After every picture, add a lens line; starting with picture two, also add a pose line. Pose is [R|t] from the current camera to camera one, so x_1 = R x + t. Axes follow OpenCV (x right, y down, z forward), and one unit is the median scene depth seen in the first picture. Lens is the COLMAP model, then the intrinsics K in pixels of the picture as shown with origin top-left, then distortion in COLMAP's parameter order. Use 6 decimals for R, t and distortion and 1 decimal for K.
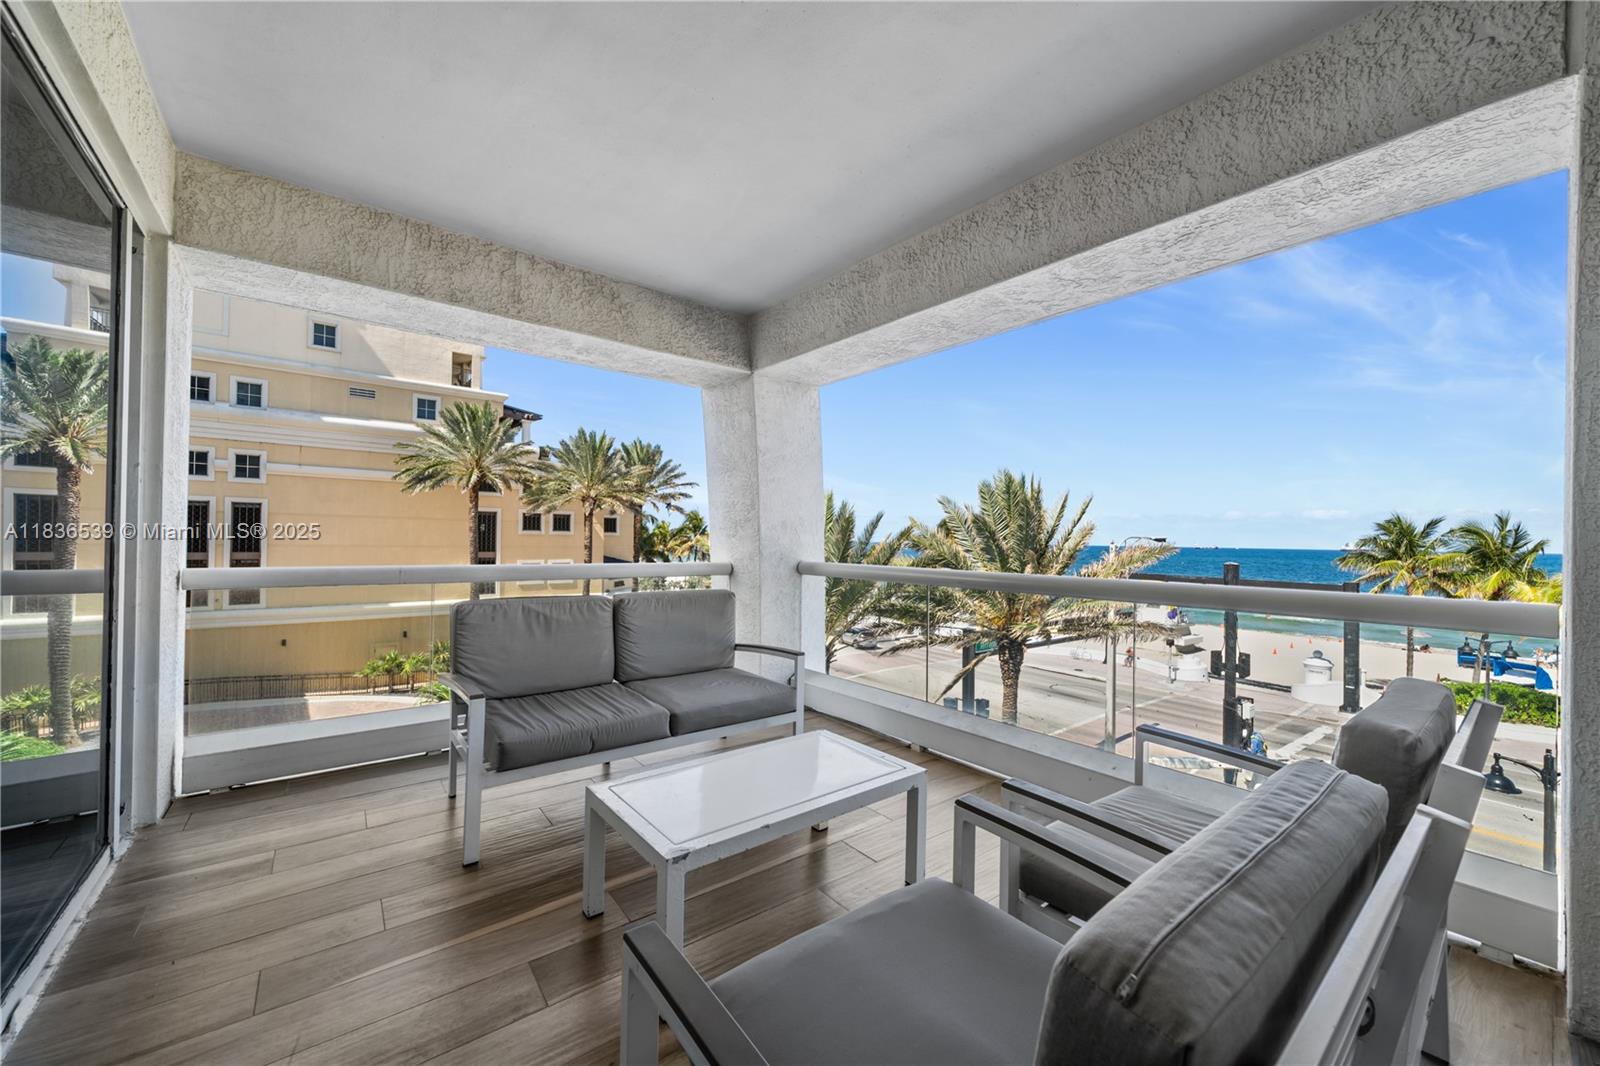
lens RADIAL K [[599.3, 0, 797.8], [0, 599.3, 535.6], [0, 0, 1]] dist [-0.002114, -0.000165]
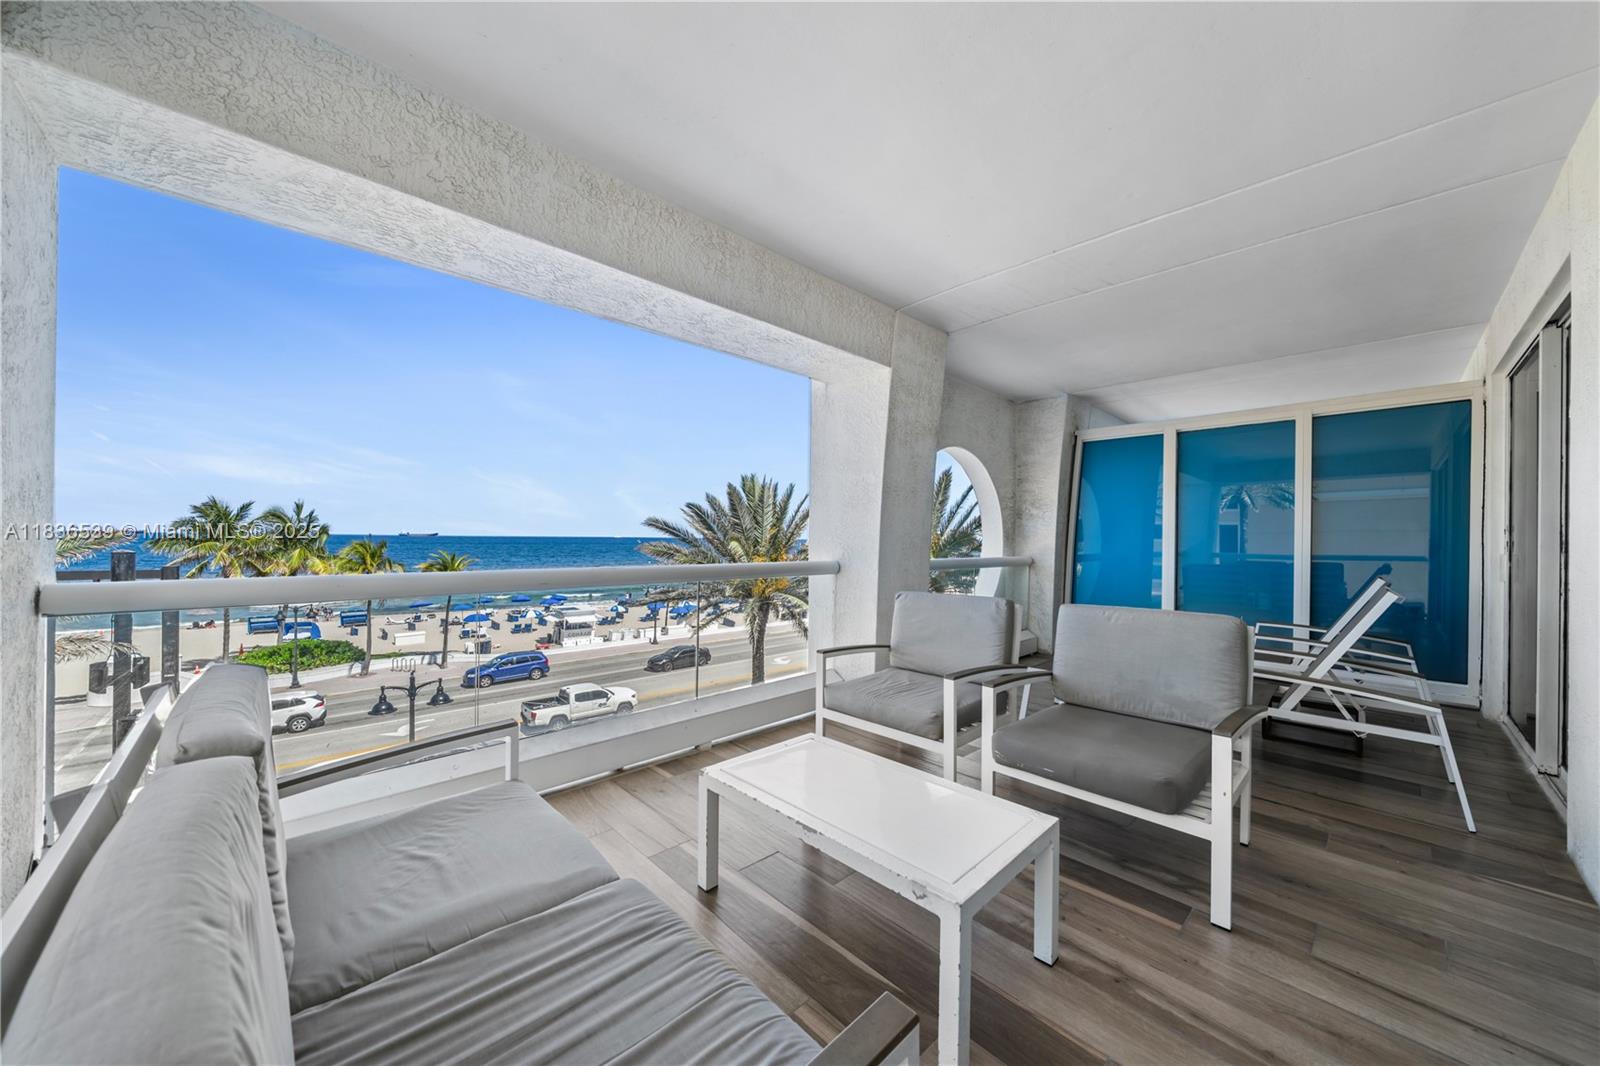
lens RADIAL K [[552.0, 0, 812.6], [0, 552.0, 536.8], [0, 0, 1]] dist [-0.000394, -0.000072]
pose [[-0.085938, -0.014375, 0.996197, -0.128851], [-0.020169, 0.999716, 0.012686, -0.001437], [-0.996096, -0.019002, -0.086203, 0.164398]]
